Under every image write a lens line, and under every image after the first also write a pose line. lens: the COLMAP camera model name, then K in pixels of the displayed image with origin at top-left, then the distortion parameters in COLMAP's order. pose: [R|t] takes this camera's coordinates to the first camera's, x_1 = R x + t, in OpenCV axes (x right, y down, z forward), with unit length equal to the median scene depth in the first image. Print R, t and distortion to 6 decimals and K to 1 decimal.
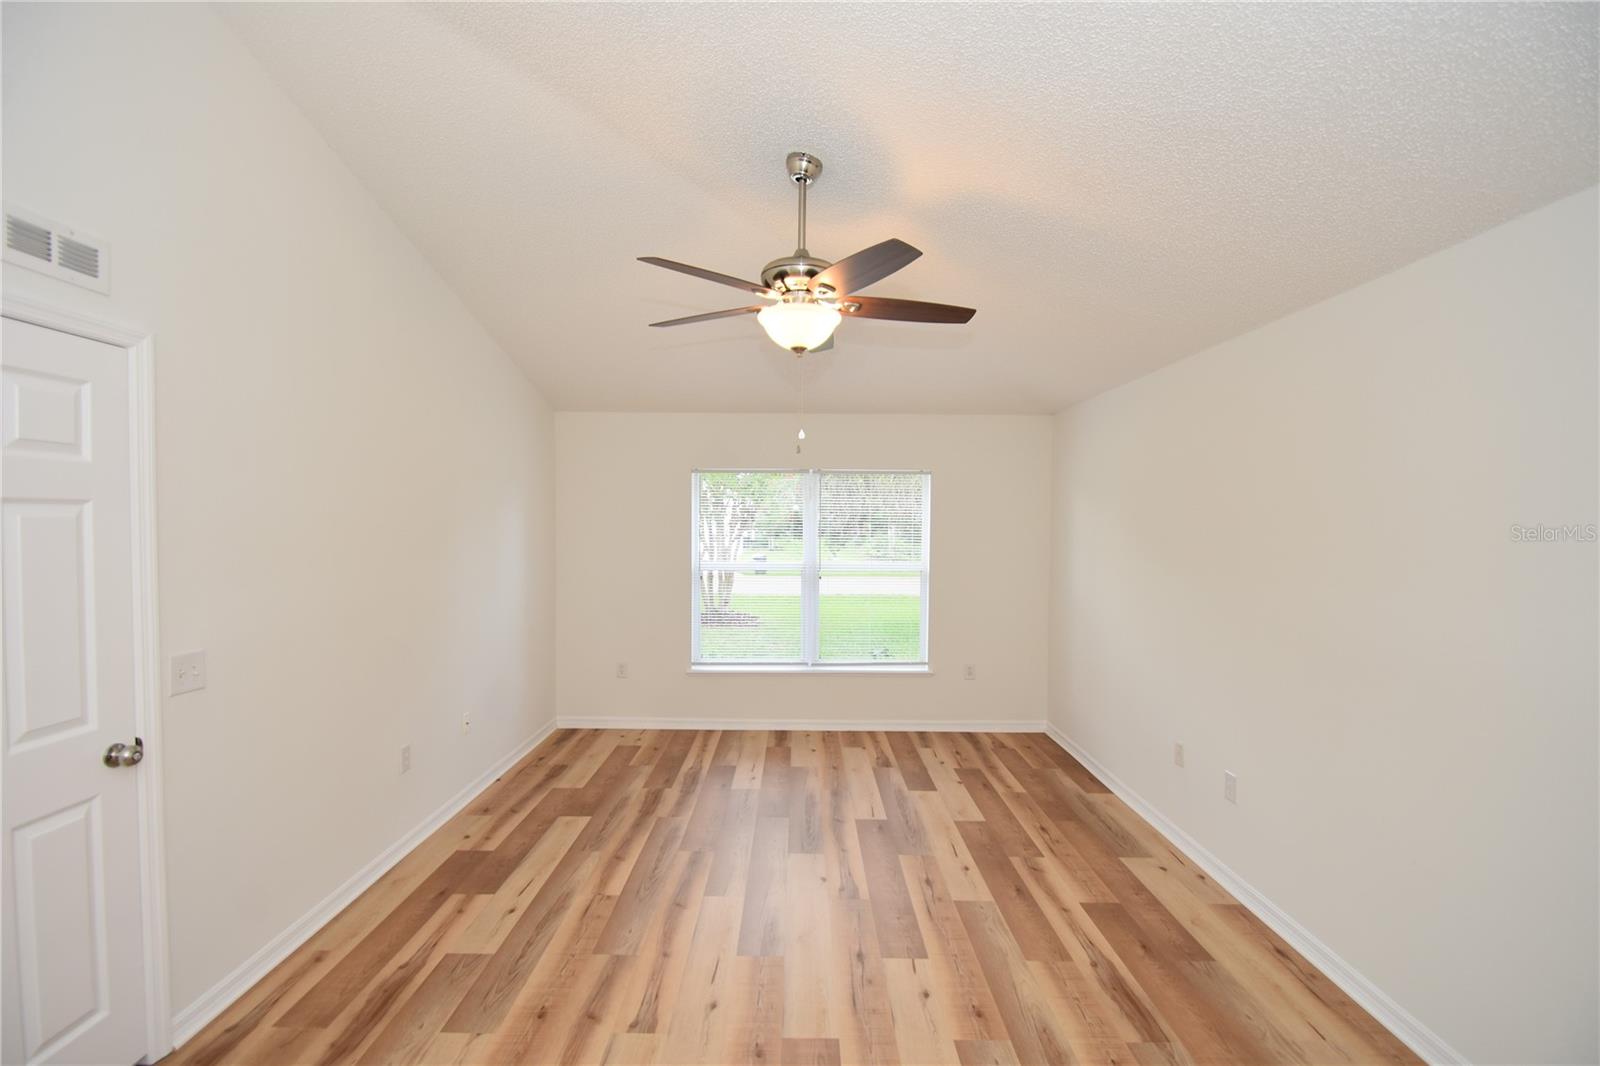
lens RADIAL K [[698.0, 0, 797.3], [0, 698.0, 540.5], [0, 0, 1]] dist [0.012291, -0.015450]
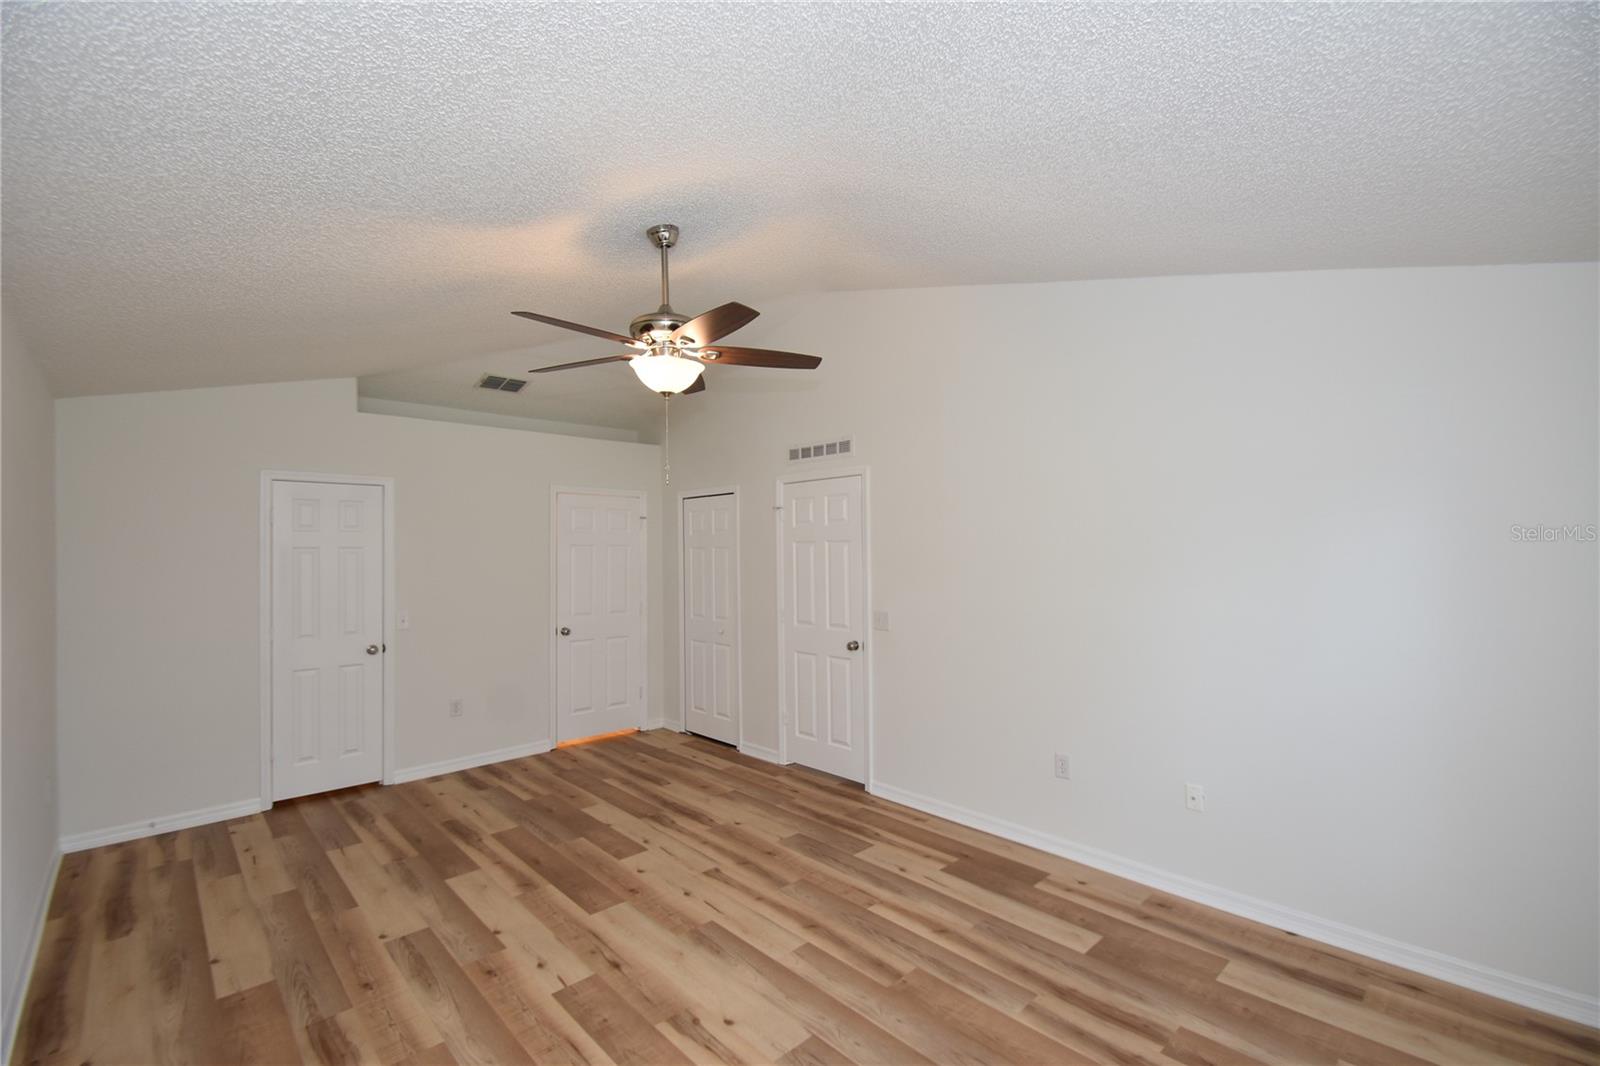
lens RADIAL K [[698.0, 0, 798.5], [0, 698.0, 535.5], [0, 0, 1]] dist [0.012291, -0.015450]
pose [[-0.728198, -0.015569, -0.685190, 0.524975], [-0.013215, 0.999875, -0.008674, -0.030238], [0.685239, 0.002738, -0.728313, 1.662181]]
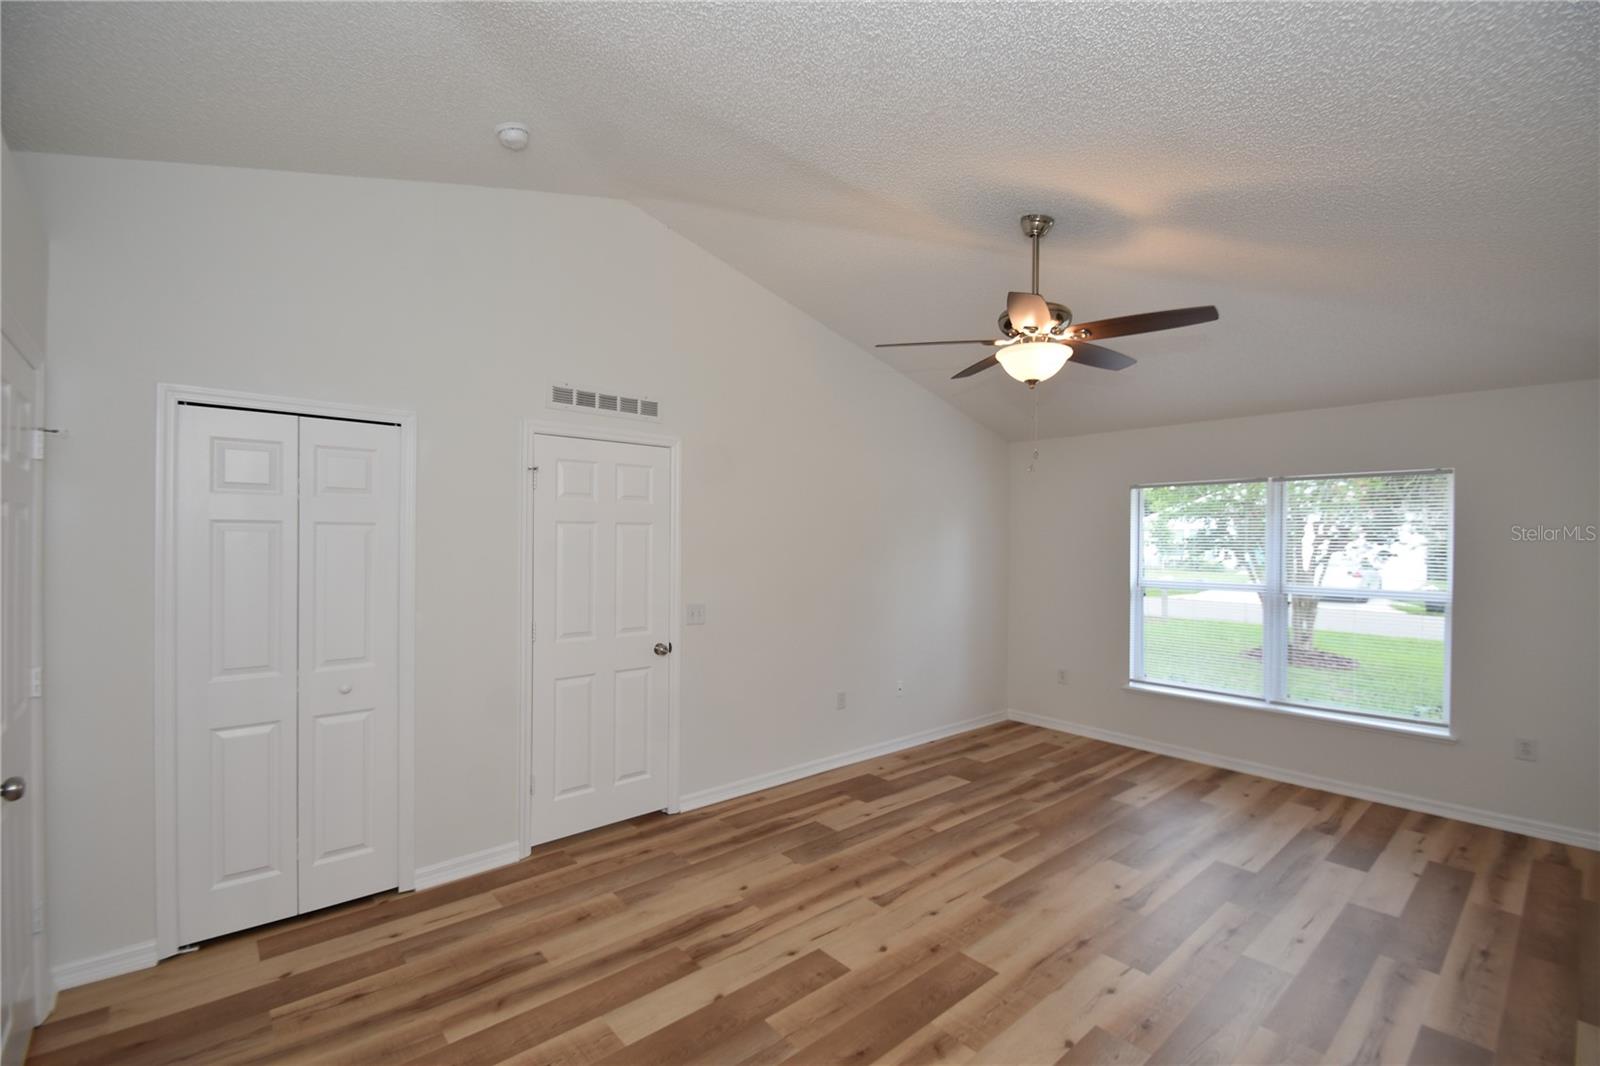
lens RADIAL K [[698.0, 0, 797.2], [0, 698.0, 542.2], [0, 0, 1]] dist [0.012291, -0.015450]
pose [[0.658831, 0.001335, -0.752289, 0.514901], [-0.023217, 0.999558, -0.018559, 0.016696], [0.751932, 0.029694, 0.658571, -0.031983]]
